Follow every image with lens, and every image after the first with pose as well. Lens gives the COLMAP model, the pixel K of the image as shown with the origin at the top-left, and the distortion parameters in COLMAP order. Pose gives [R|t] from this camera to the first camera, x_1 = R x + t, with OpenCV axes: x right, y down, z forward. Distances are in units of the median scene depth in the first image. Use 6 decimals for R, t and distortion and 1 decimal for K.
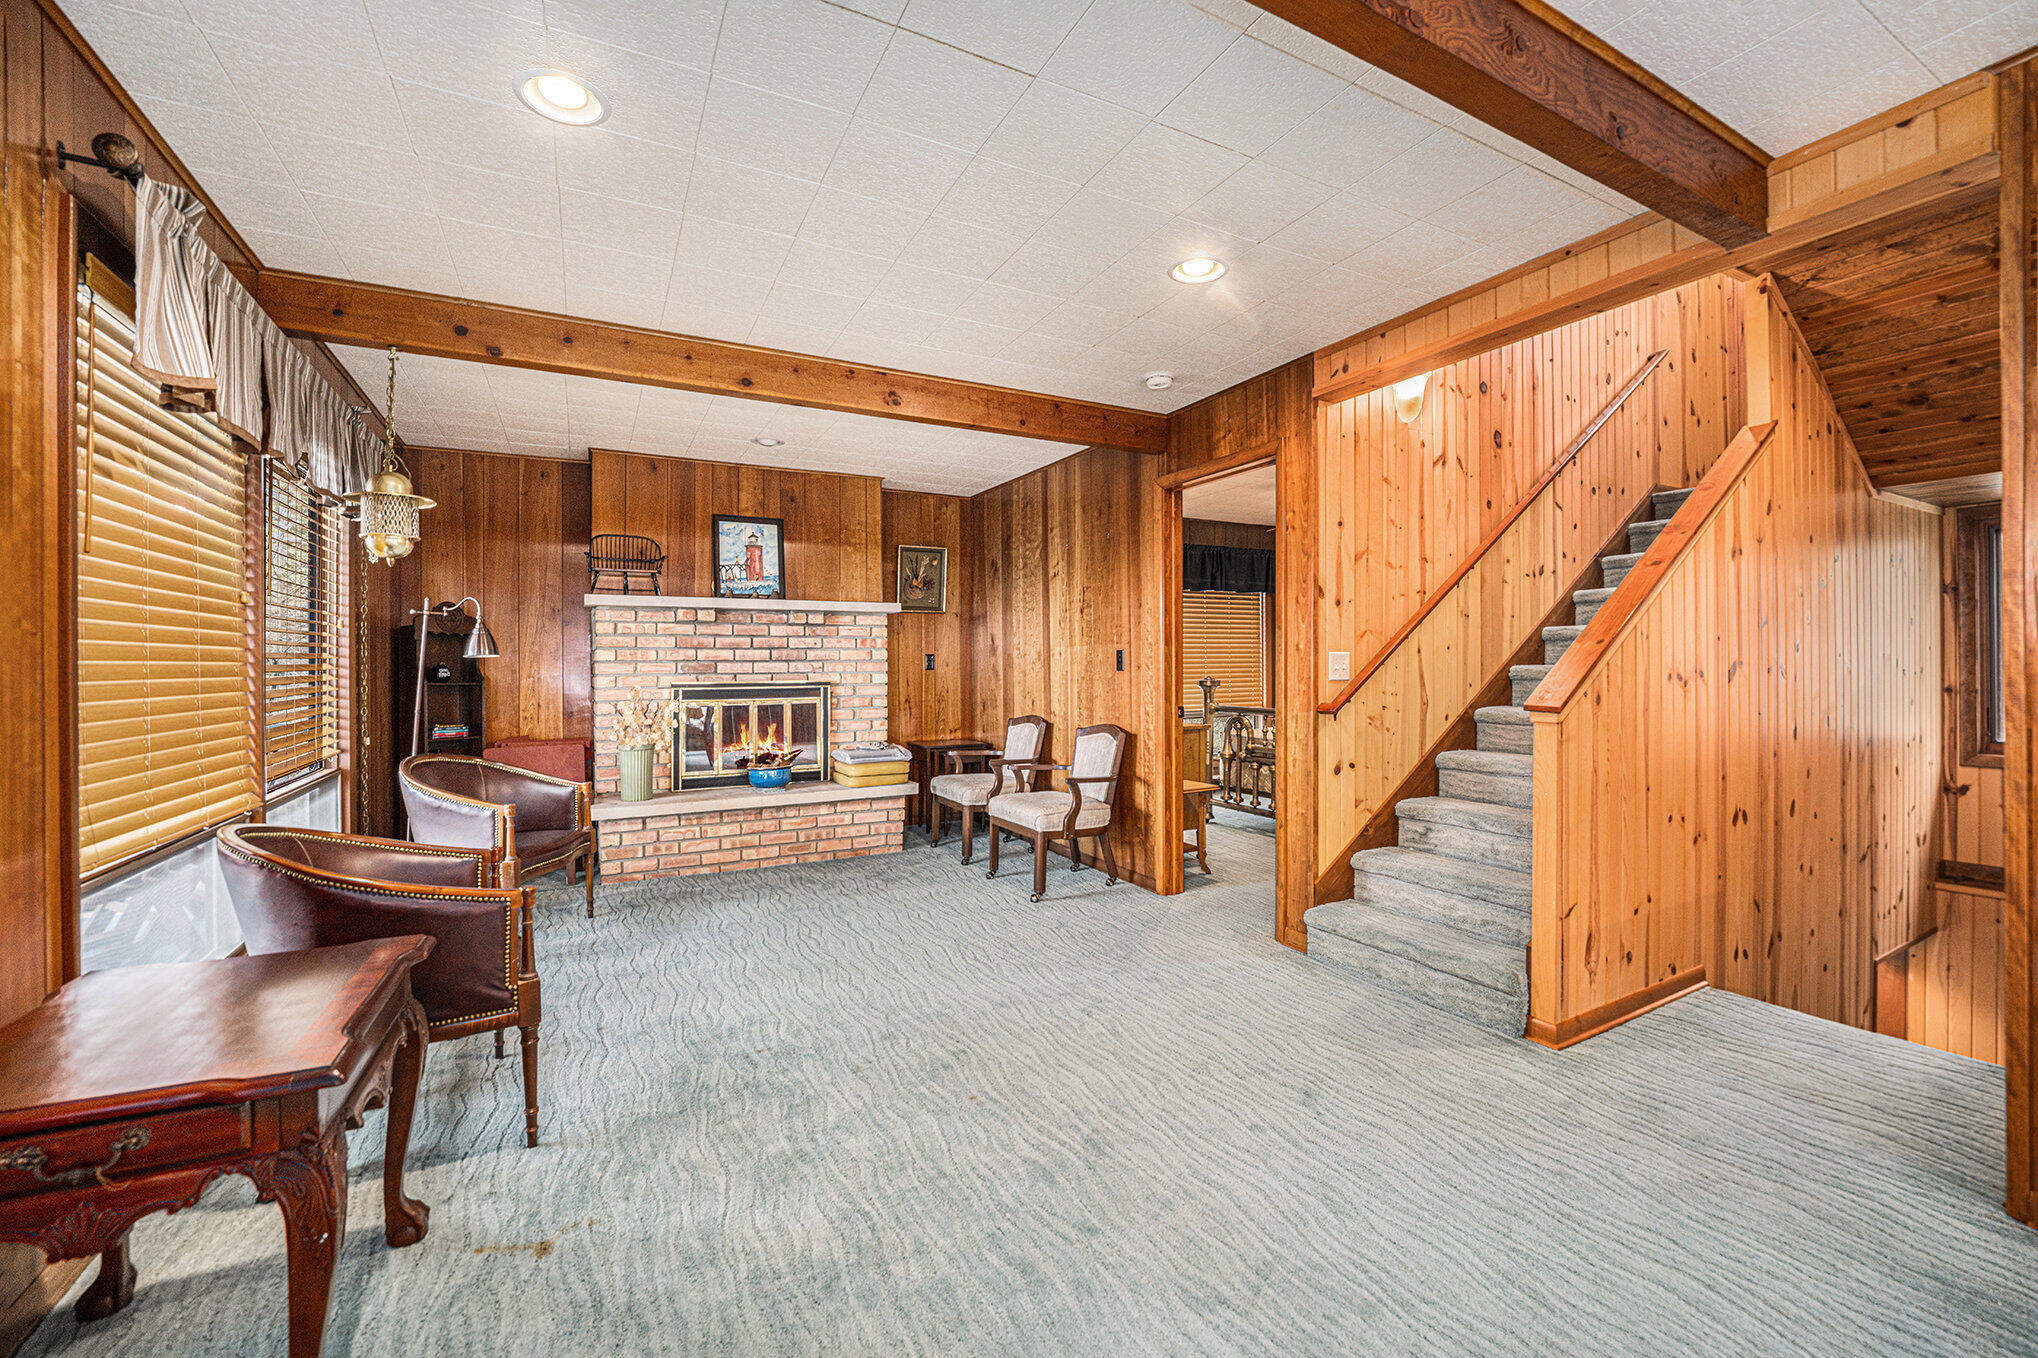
lens RADIAL K [[836.6, 0, 1024.5], [0, 836.6, 664.4], [0, 0, 1]] dist [-0.020081, -0.000227]
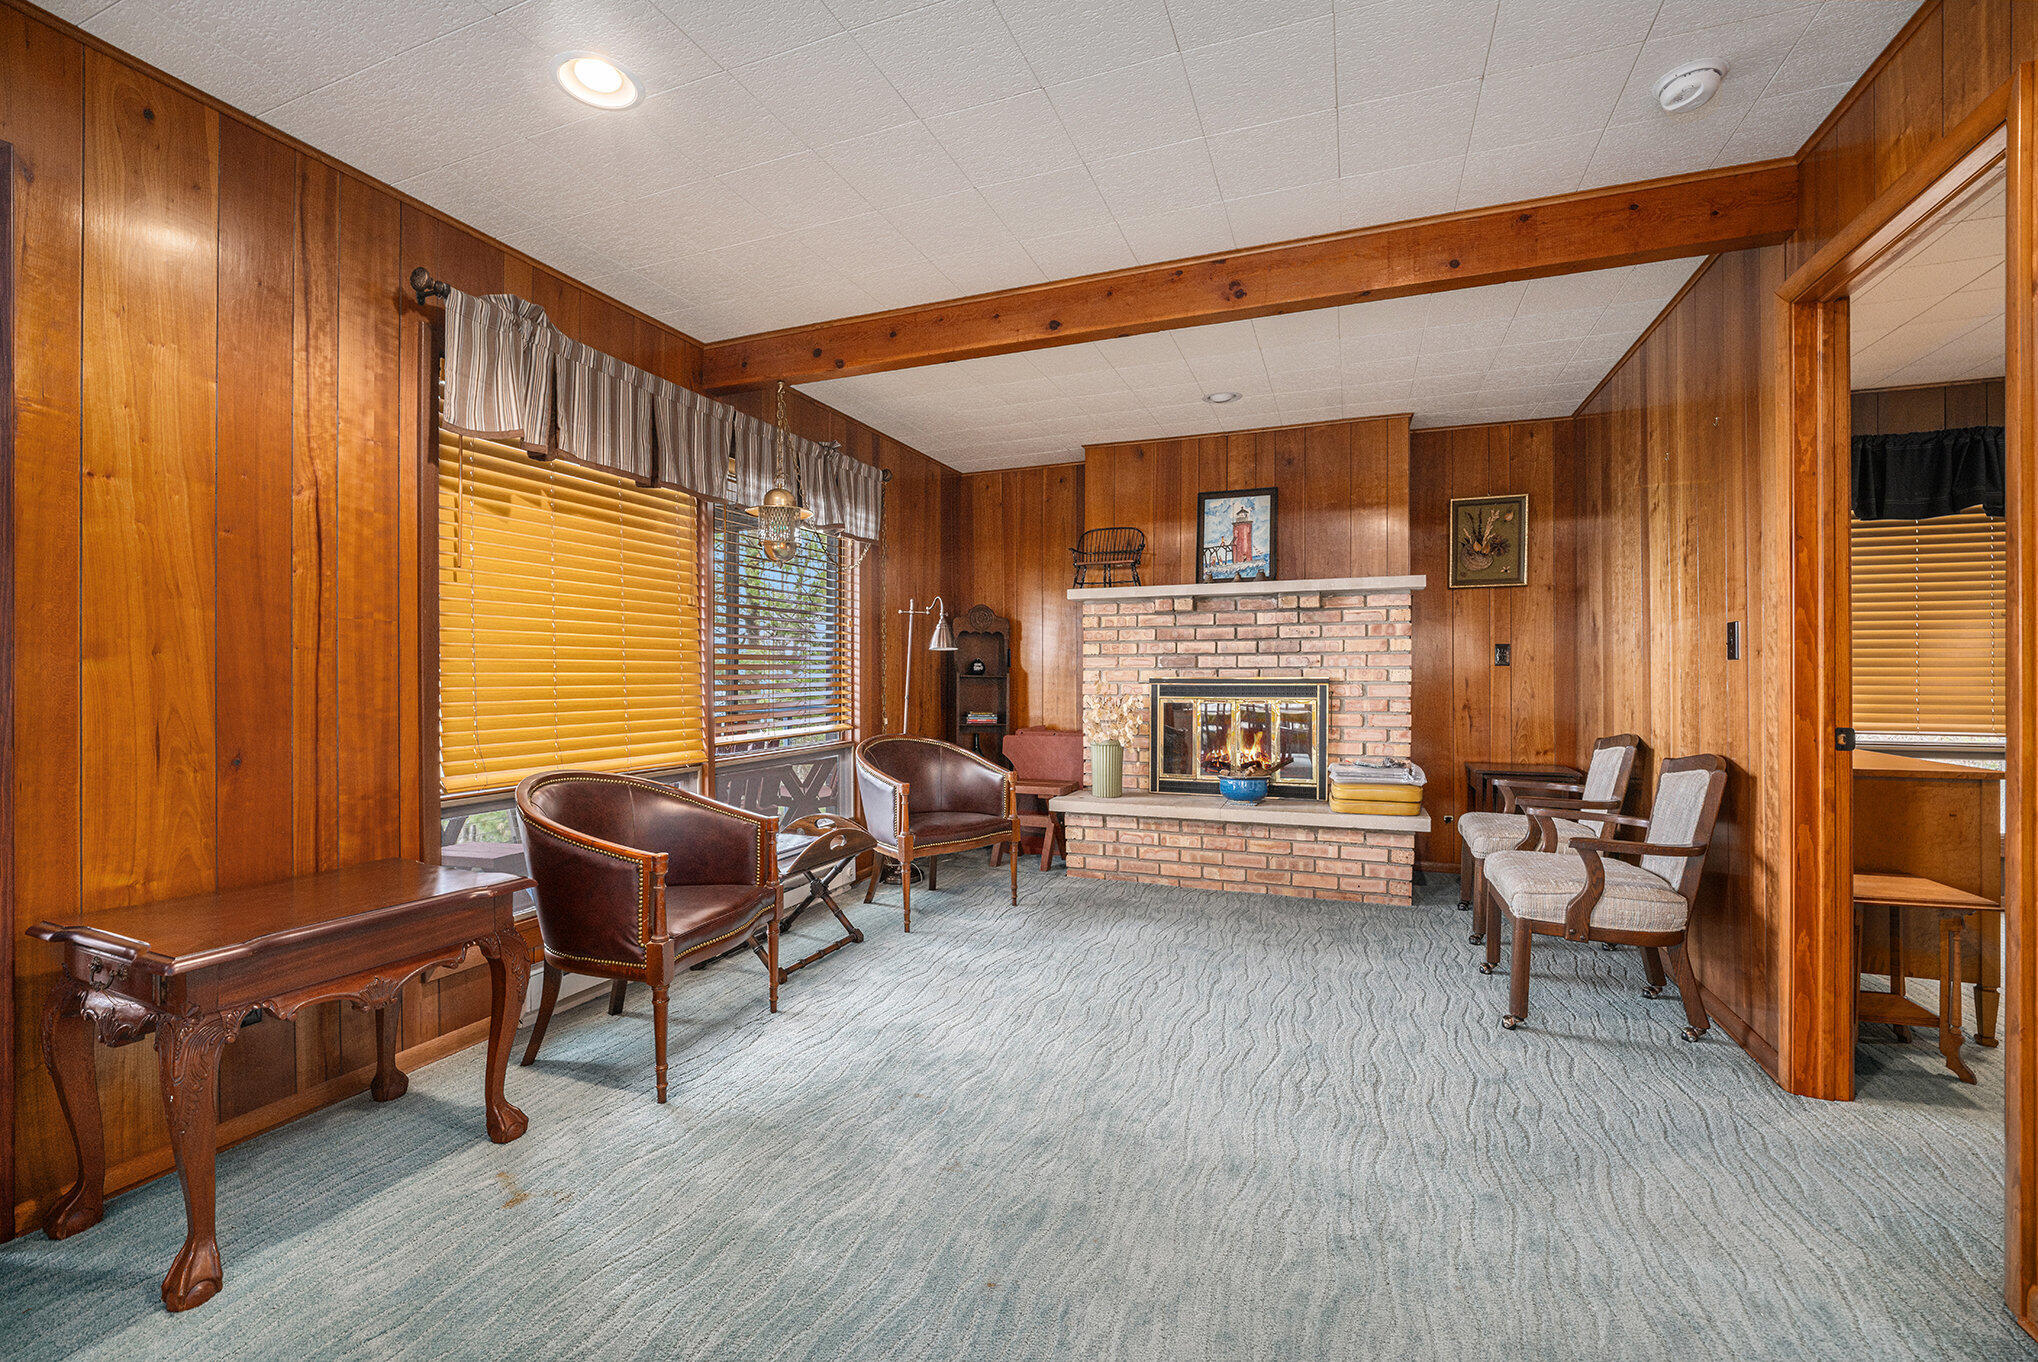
lens RADIAL K [[841.5, 0, 1021.5], [0, 841.5, 674.4], [0, 0, 1]] dist [-0.025345, -0.000414]
pose [[0.654738, 0.004310, -0.755844, 0.200222], [-0.001708, 0.999990, 0.004222, 0.014531], [0.755854, -0.001473, 0.654738, 0.261993]]
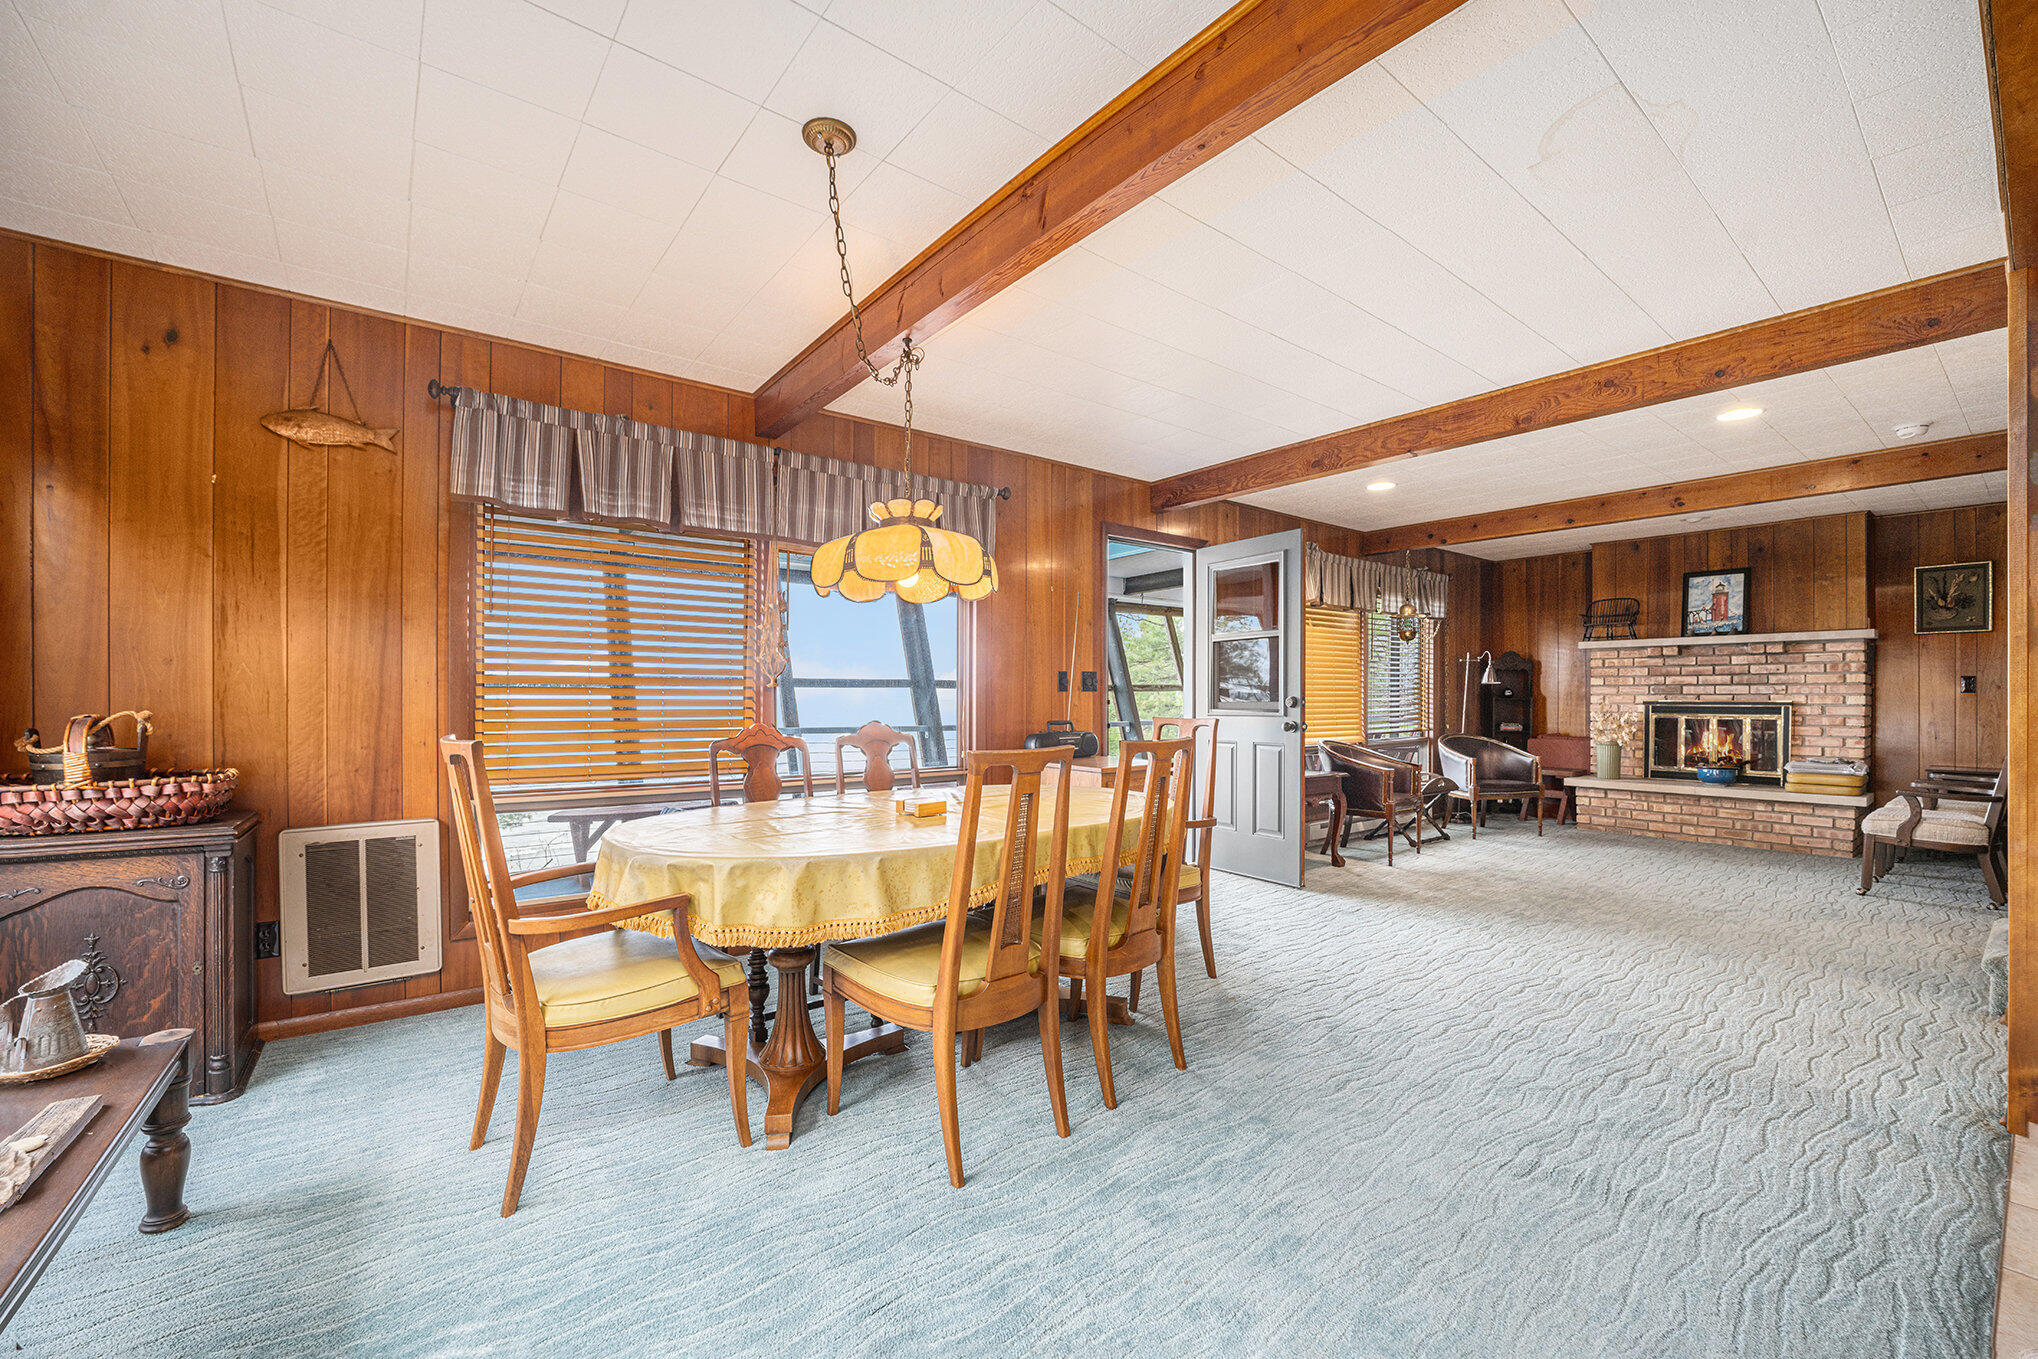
lens RADIAL K [[838.4, 0, 1028.4], [0, 838.4, 695.2], [0, 0, 1]] dist [-0.031507, 0.005766]
pose [[0.179861, 0.004377, -0.983682, 0.745927], [-0.002977, 0.999988, 0.003905, 0.010594], [0.983688, 0.002226, 0.179872, -0.262531]]
